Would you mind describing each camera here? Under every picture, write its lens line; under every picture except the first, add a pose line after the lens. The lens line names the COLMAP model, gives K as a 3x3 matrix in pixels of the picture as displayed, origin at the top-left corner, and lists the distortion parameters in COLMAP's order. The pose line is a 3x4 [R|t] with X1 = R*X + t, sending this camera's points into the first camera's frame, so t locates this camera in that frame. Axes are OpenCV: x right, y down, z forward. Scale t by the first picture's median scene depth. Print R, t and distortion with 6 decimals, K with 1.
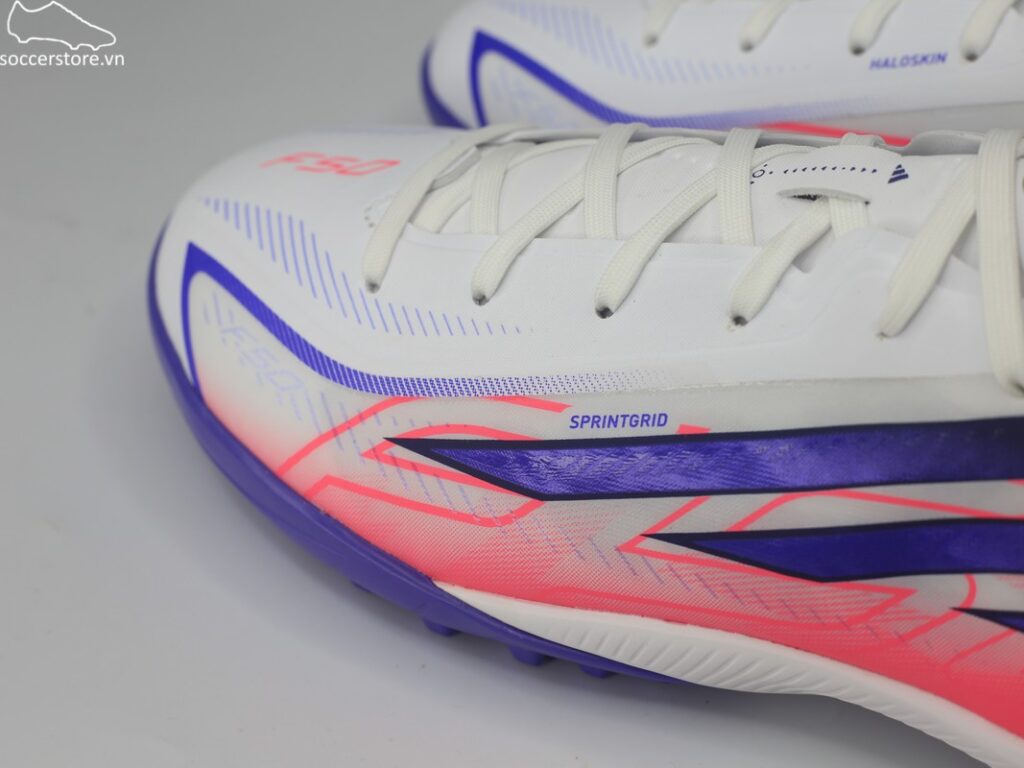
lens RADIAL K [[1975.7, 0, 512.0], [0, 1975.7, 384.0], [0, 0, 1]] dist [-0.151289, -0.272948]
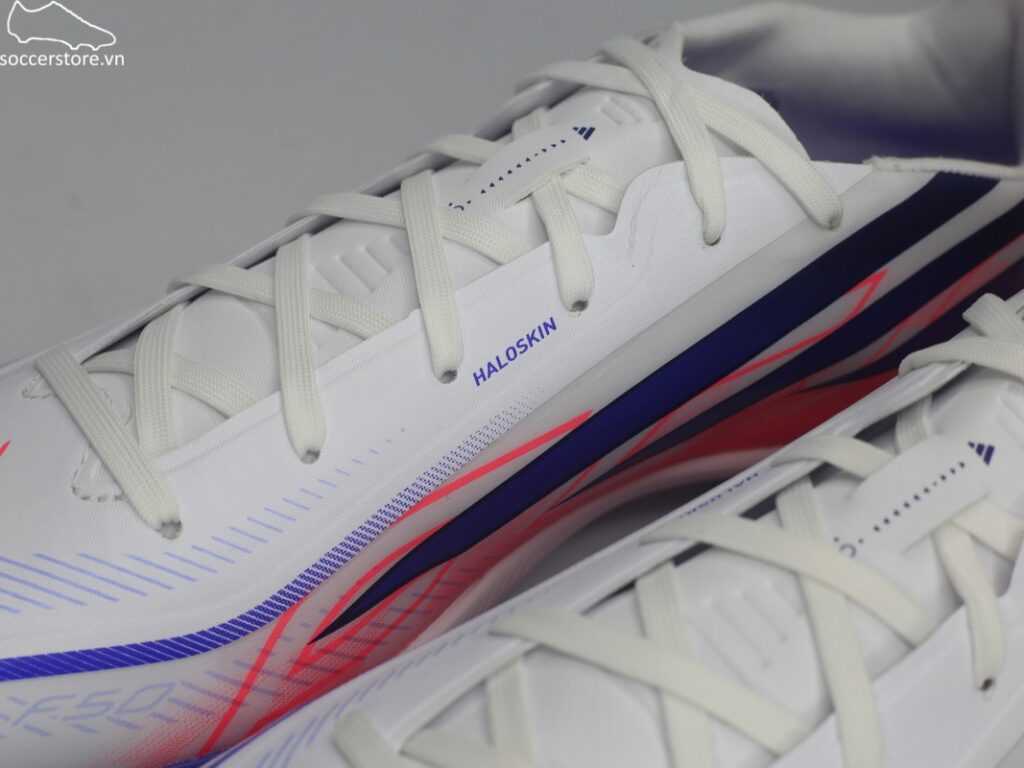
lens RADIAL K [[1975.7, 0, 512.0], [0, 1975.7, 384.0], [0, 0, 1]] dist [-0.151289, -0.272948]
pose [[0.321959, -0.562171, 0.761778, -0.517688], [0.480121, 0.790431, 0.380397, -0.543984], [-0.815981, 0.243274, 0.524397, 0.630597]]
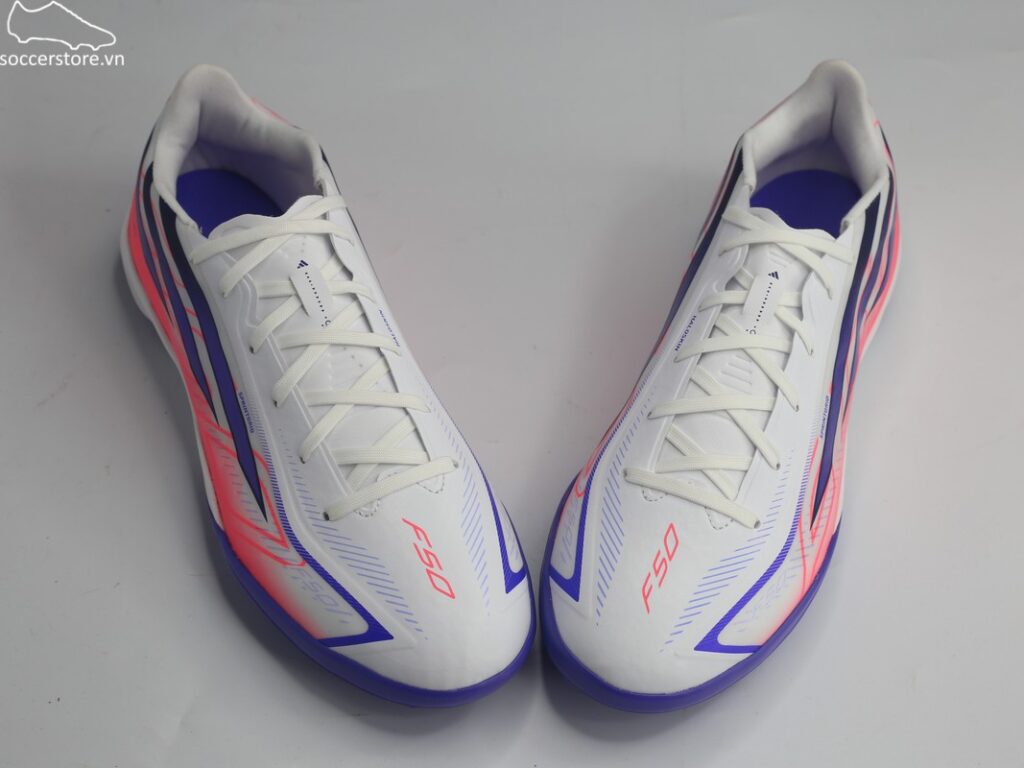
lens RADIAL K [[1823.0, 0, 512.0], [0, 1823.0, 384.0], [0, 0, 1]] dist [-0.116684, -0.387145]
pose [[-0.241674, -0.739535, 0.628237, -1.180985], [0.560684, 0.421986, 0.712433, -1.738319], [-0.791976, 0.524419, 0.312662, 0.560476]]
